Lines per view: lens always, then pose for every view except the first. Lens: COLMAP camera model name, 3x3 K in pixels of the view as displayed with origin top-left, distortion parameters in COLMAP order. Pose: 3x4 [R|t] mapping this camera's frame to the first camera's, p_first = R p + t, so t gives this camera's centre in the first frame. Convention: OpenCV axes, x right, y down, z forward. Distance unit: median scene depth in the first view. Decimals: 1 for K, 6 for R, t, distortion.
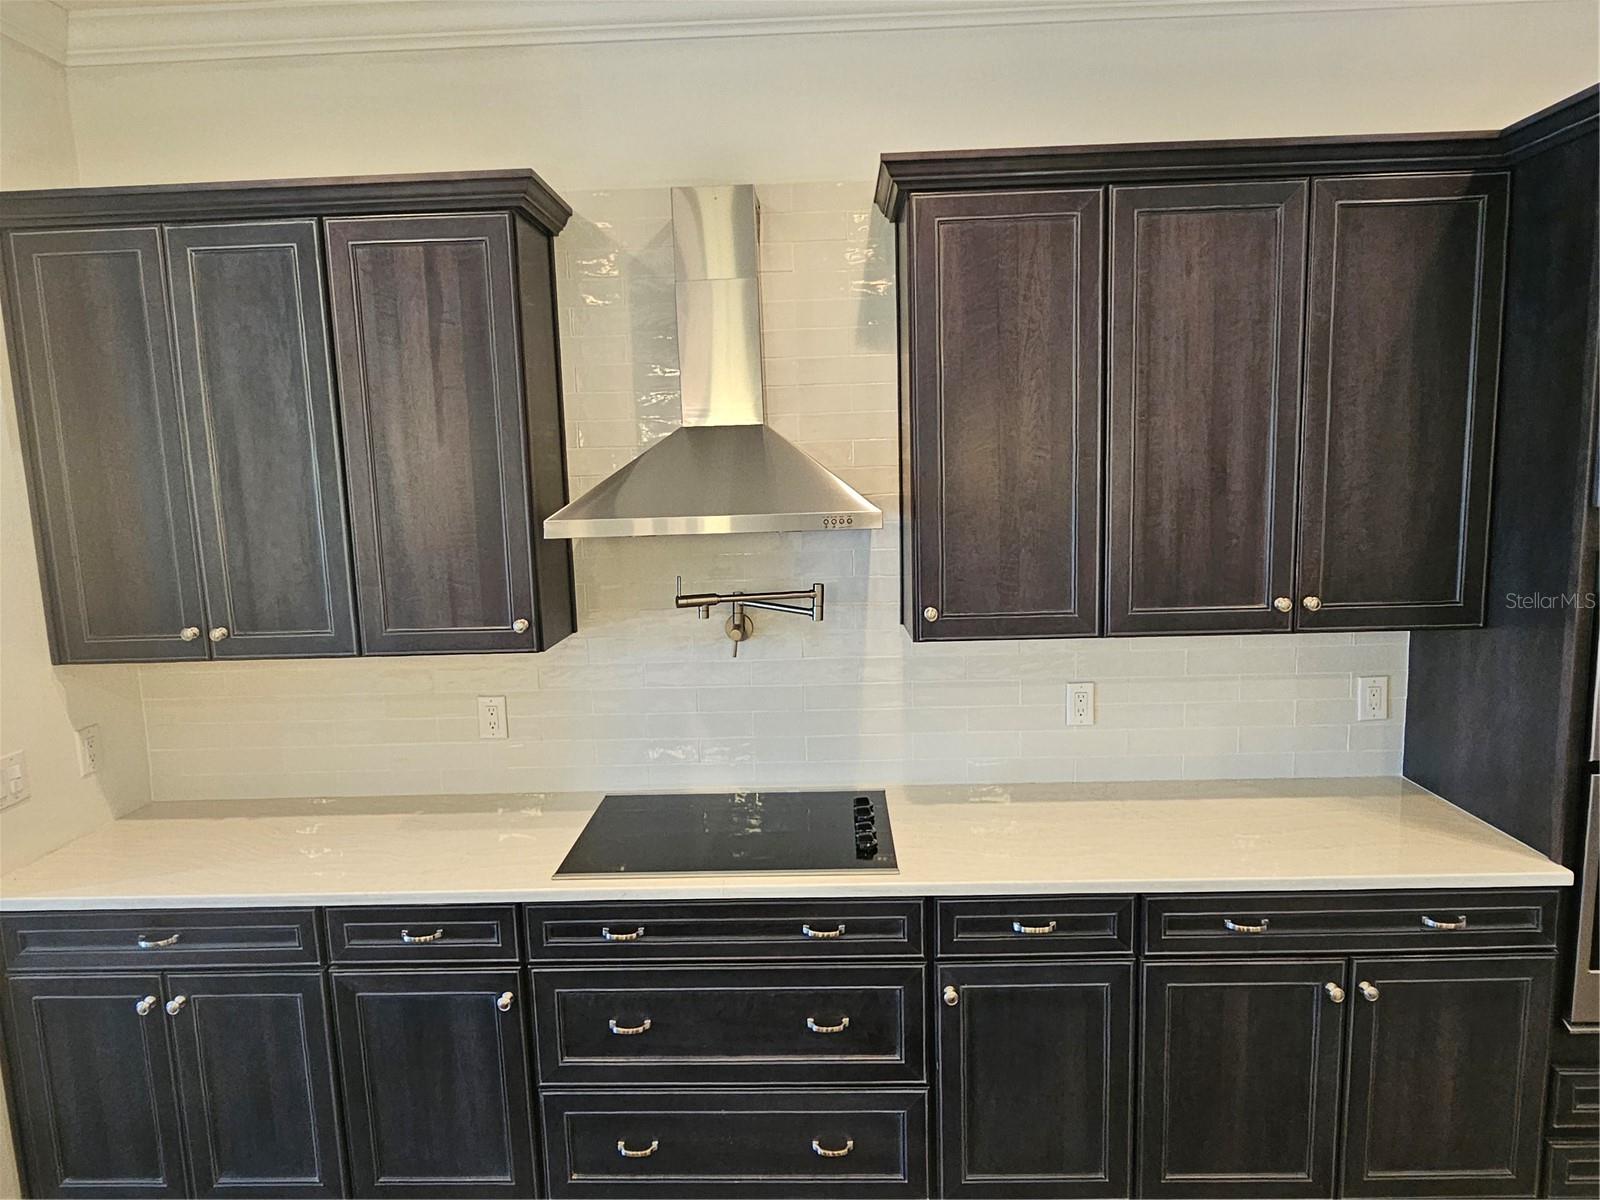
lens RADIAL K [[975.6, 0, 798.0], [0, 975.6, 594.1], [0, 0, 1]] dist [0.000331, -0.002695]
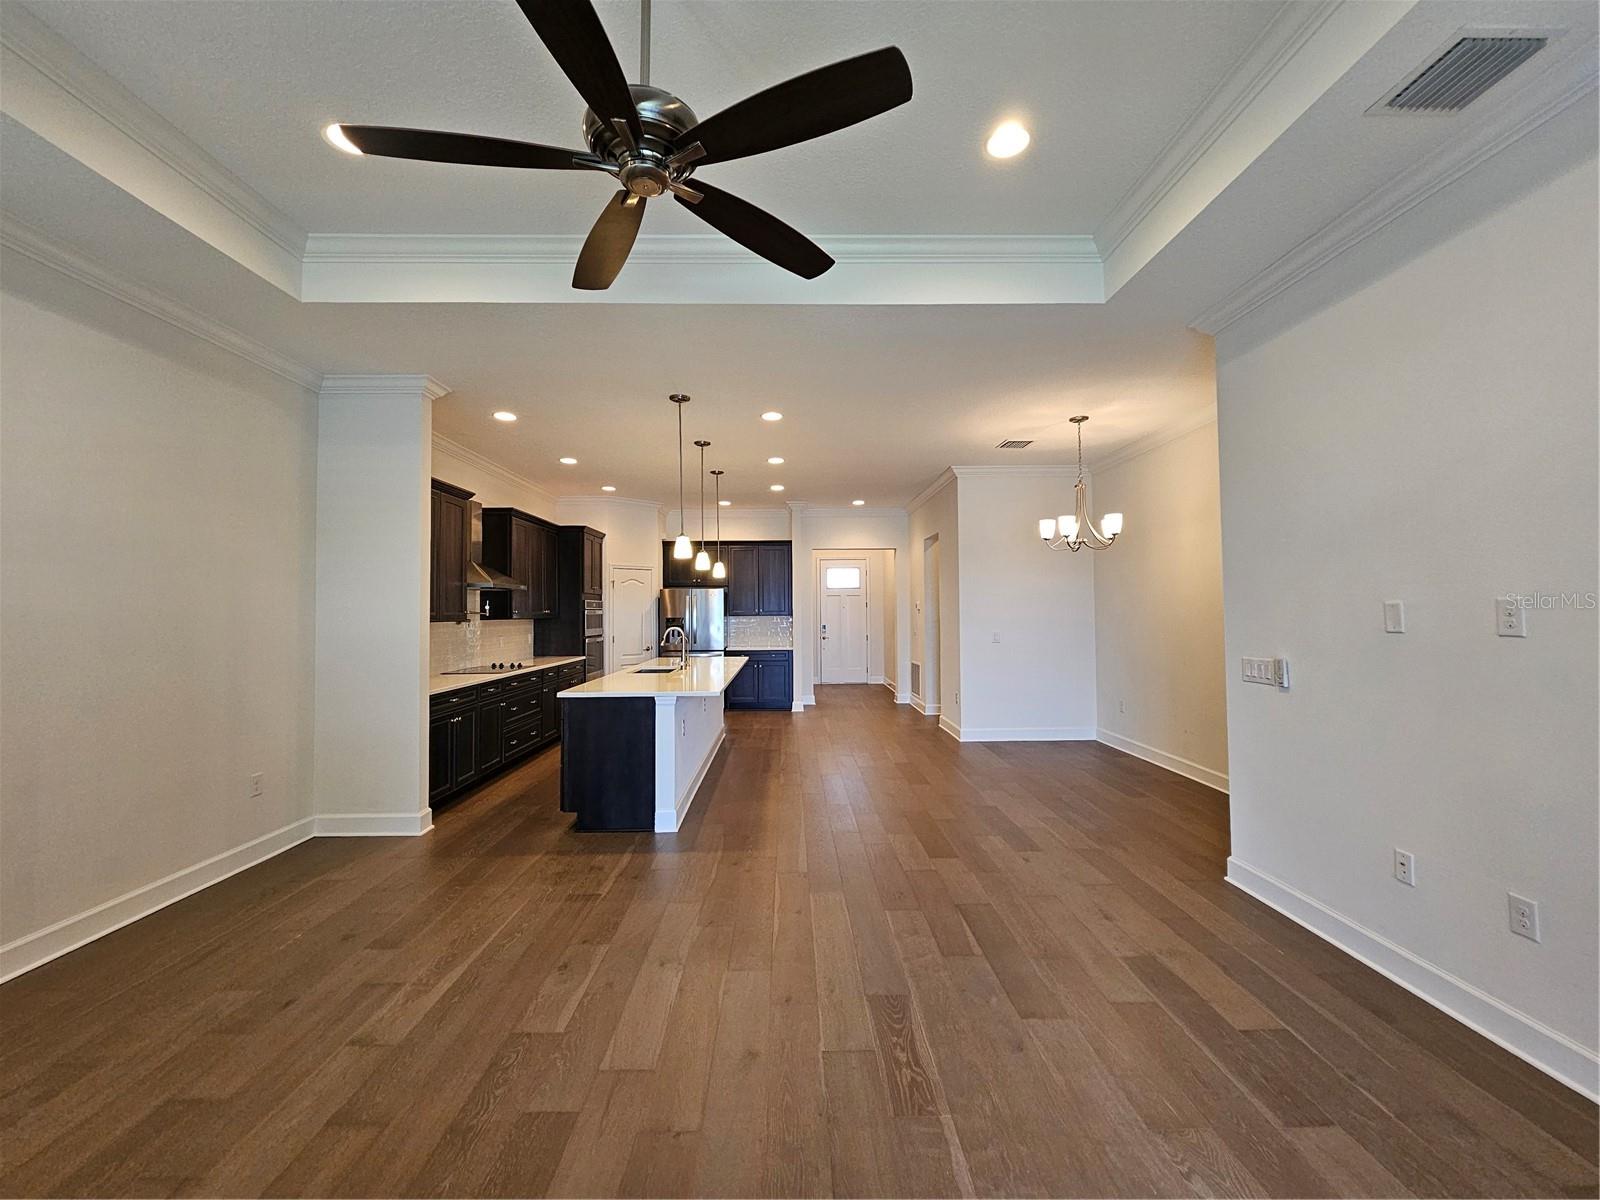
lens RADIAL K [[656.9, 0, 800.4], [0, 656.9, 589.0], [0, 0, 1]] dist [-0.001380, -0.000438]
pose [[-0.051720, 0.066462, 0.996448, -2.760332], [0.150413, 0.986919, -0.058020, 0.271289], [-0.987269, 0.146878, -0.061040, -0.061071]]
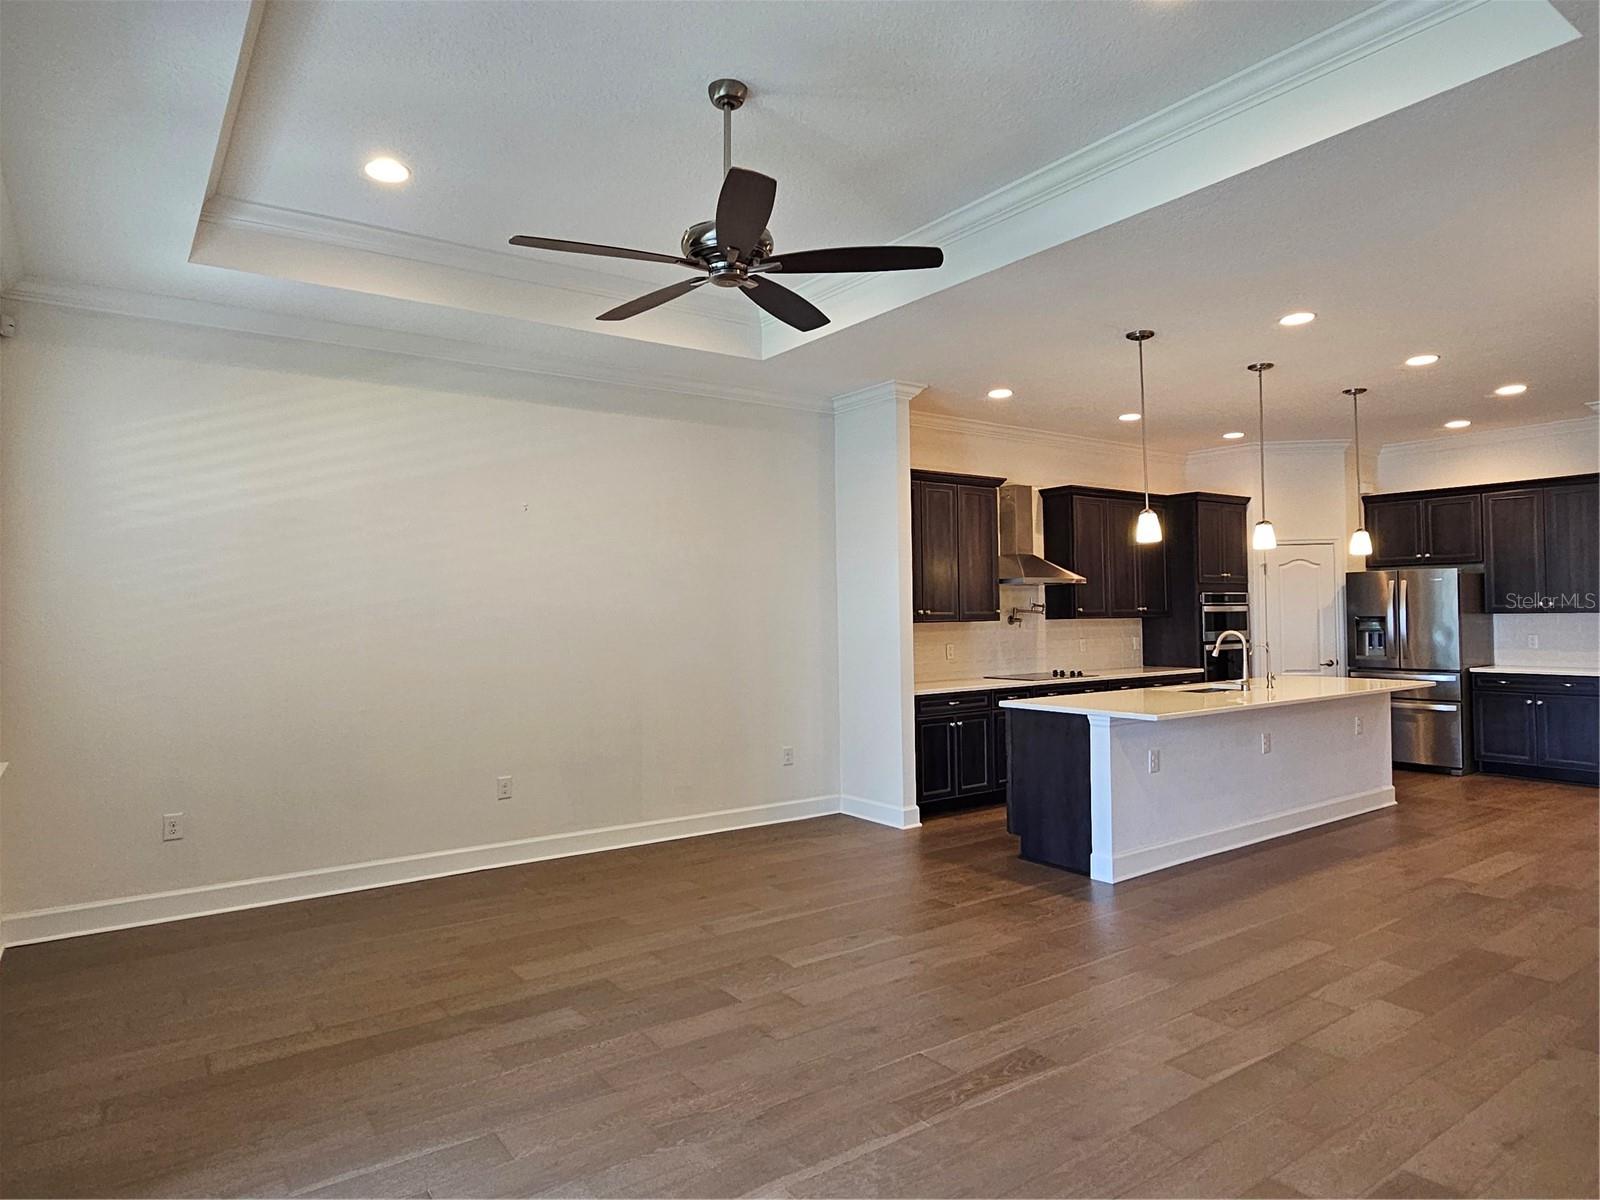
lens RADIAL K [[975.6, 0, 798.0], [0, 975.6, 594.1], [0, 0, 1]] dist [0.000331, -0.002695]
pose [[0.793477, 0.033017, 0.607704, -2.802105], [0.073990, 0.985887, -0.150173, 0.415725], [-0.604086, 0.164123, 0.779836, -1.133374]]
